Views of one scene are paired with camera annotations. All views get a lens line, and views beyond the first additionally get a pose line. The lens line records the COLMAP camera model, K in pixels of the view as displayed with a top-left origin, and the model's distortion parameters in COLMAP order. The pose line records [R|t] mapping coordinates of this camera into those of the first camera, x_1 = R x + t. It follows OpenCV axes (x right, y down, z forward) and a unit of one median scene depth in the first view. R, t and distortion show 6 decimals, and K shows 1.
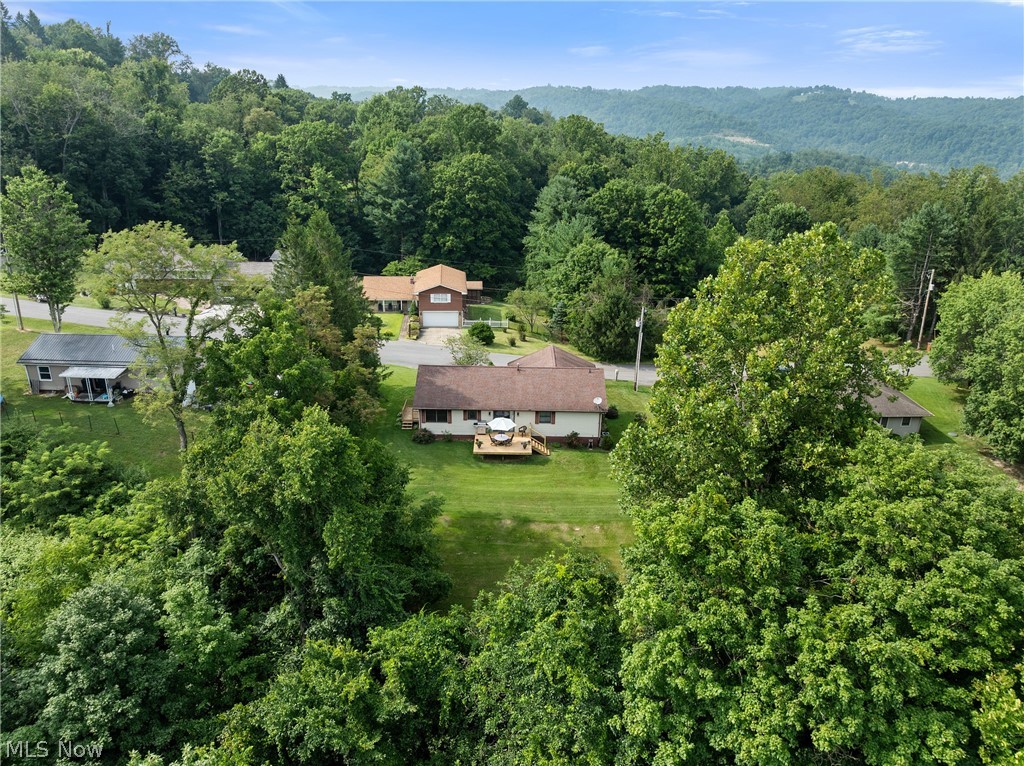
lens RADIAL K [[720.3, 0, 512.0], [0, 720.3, 383.0], [0, 0, 1]] dist [-0.003599, -0.001931]
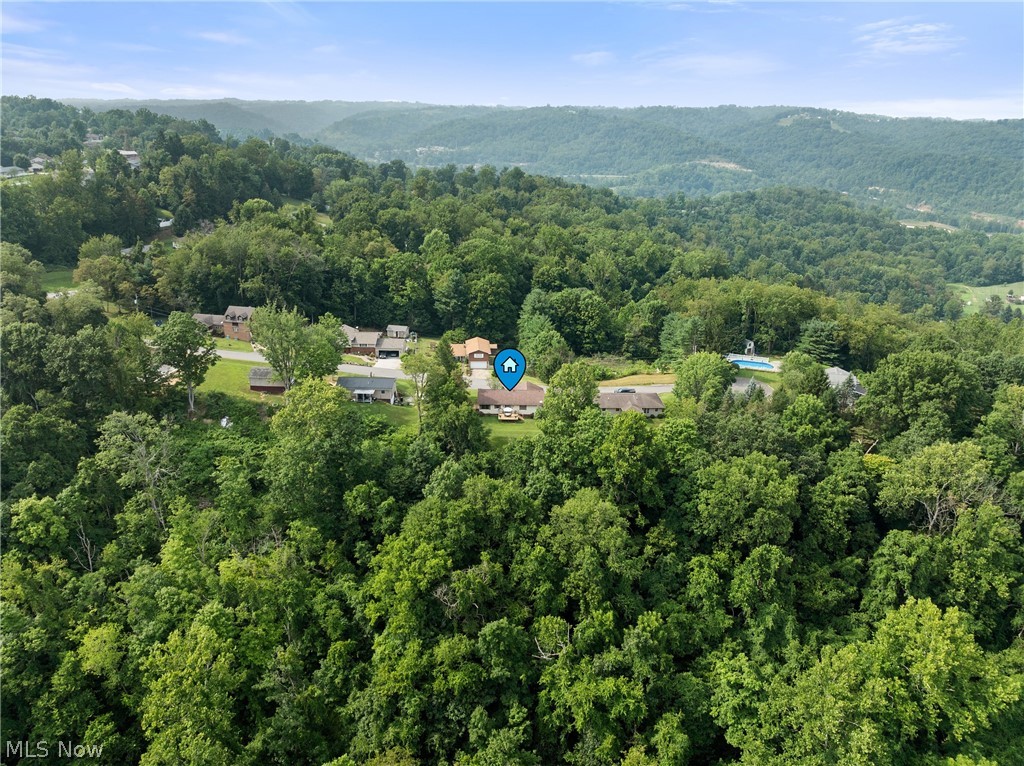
lens RADIAL K [[720.3, 0, 512.0], [0, 720.3, 383.0], [0, 0, 1]] dist [-0.003599, -0.001931]
pose [[0.999999, 0.001578, -0.000585, 0.002184], [-0.001585, 0.999939, -0.010958, -0.009953], [0.000567, 0.010959, 0.999940, -0.983496]]
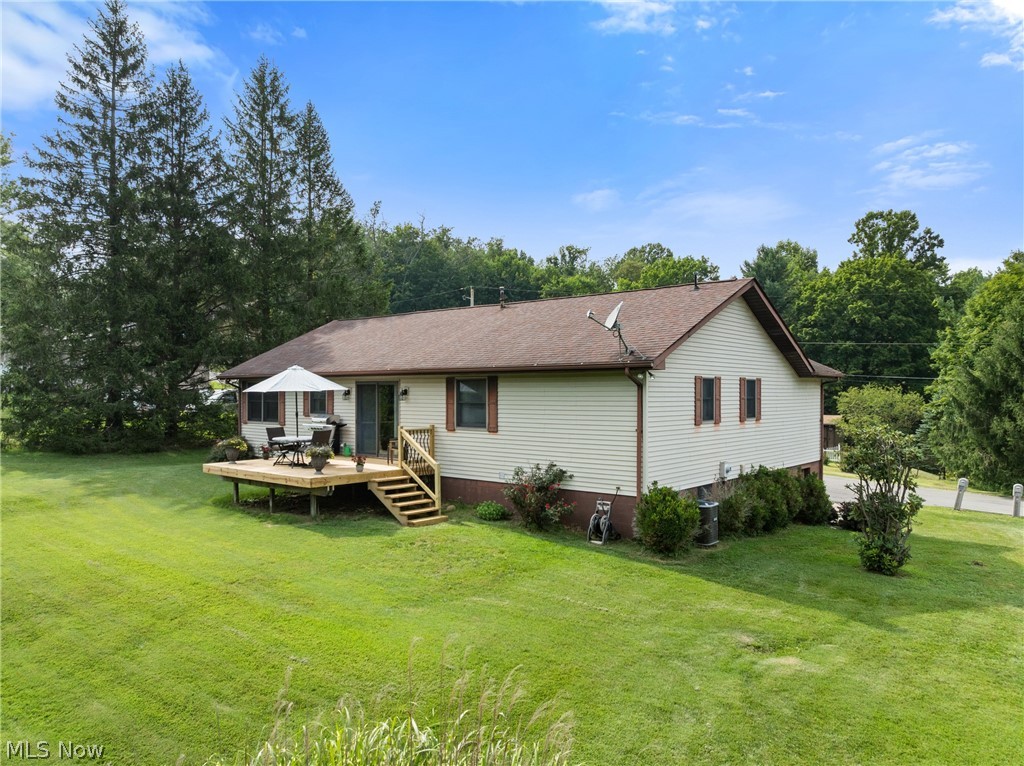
lens RADIAL K [[720.3, 0, 512.0], [0, 720.3, 383.0], [0, 0, 1]] dist [-0.003599, -0.001931]
pose [[0.765994, -0.002364, -0.642843, 0.122074], [-0.238678, 0.927468, -0.287813, 0.060218], [0.596897, 0.373896, 0.709870, 0.413558]]
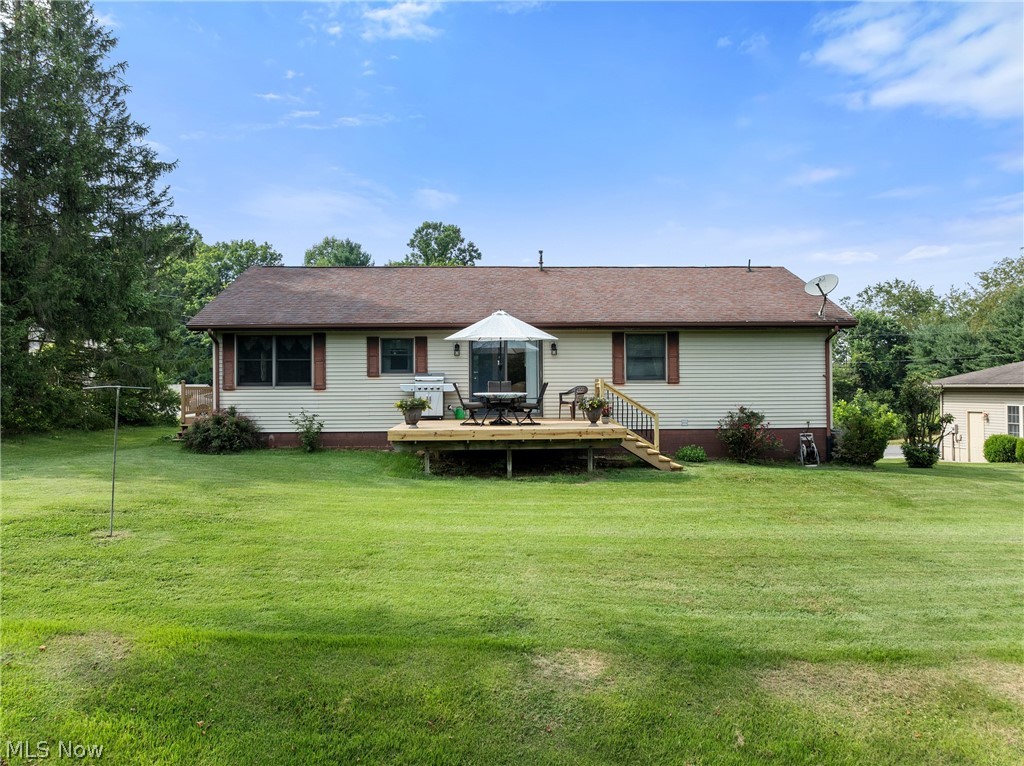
lens RADIAL K [[720.3, 0, 512.0], [0, 720.3, 383.0], [0, 0, 1]] dist [-0.003599, -0.001931]
pose [[0.999159, -0.002436, 0.040943, -0.010493], [0.017366, 0.929473, -0.368481, 0.084348], [-0.037157, 0.368882, 0.928733, 0.376030]]
